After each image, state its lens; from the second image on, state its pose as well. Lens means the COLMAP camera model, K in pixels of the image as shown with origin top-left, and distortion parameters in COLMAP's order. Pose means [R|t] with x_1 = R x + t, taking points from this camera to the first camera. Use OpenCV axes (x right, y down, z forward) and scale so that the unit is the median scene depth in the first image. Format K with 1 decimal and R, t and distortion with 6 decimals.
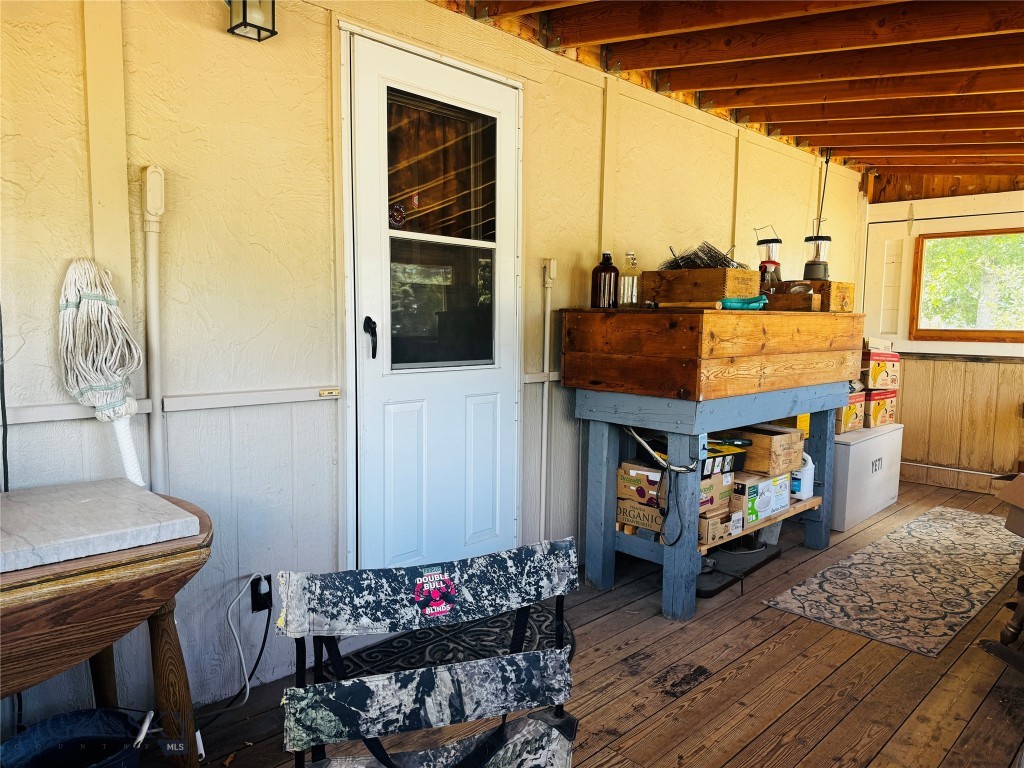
lens RADIAL K [[732.0, 0, 513.2], [0, 732.0, 390.0], [0, 0, 1]] dist [0.023236, -0.005792]
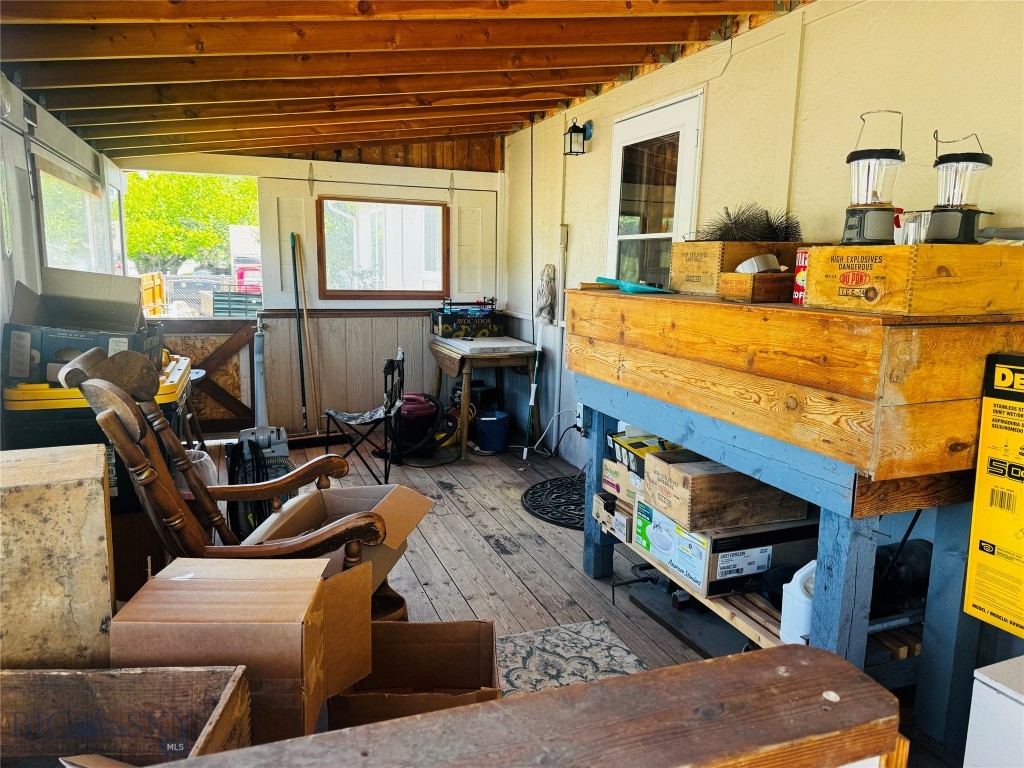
lens RADIAL K [[732.0, 0, 511.1], [0, 732.0, 380.7], [0, 0, 1]] dist [0.023236, -0.005792]
pose [[-0.427153, 0.129220, -0.894898, 1.211682], [-0.108013, 0.975355, 0.192395, -0.163247], [0.897705, 0.178843, -0.402668, 1.271061]]
